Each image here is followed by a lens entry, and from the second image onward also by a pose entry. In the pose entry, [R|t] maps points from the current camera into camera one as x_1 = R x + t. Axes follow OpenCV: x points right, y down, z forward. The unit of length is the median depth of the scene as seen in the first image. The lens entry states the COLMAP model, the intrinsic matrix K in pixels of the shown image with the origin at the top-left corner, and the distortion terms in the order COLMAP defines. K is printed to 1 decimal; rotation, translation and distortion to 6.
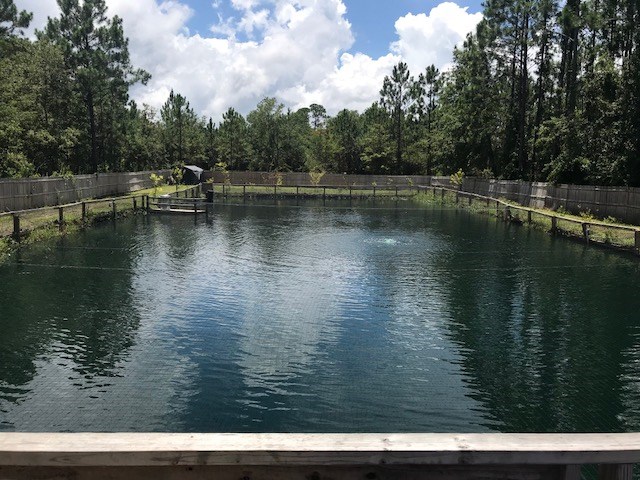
lens RADIAL K [[517.5, 0, 319.3], [0, 517.5, 239.9], [0, 0, 1]] dist [-0.004324, -0.010973]
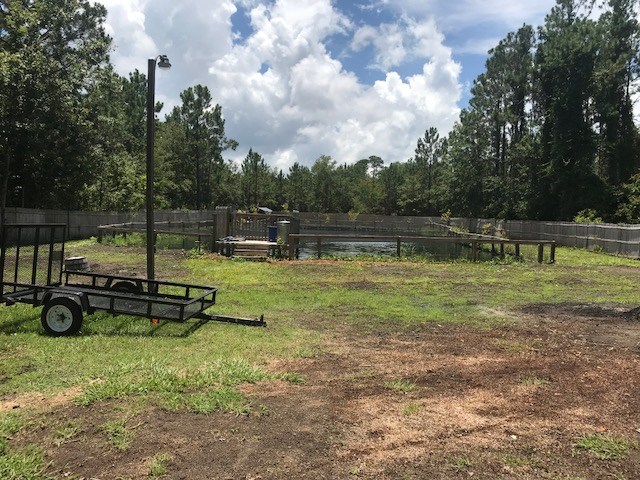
lens RADIAL K [[517.5, 0, 320.4], [0, 517.5, 240.2], [0, 0, 1]] dist [-0.004324, -0.010973]
pose [[0.991349, 0.020618, -0.129620, 0.059762], [-0.031972, 0.995770, -0.086139, 0.043073], [0.127296, 0.089538, 0.987815, -0.239007]]
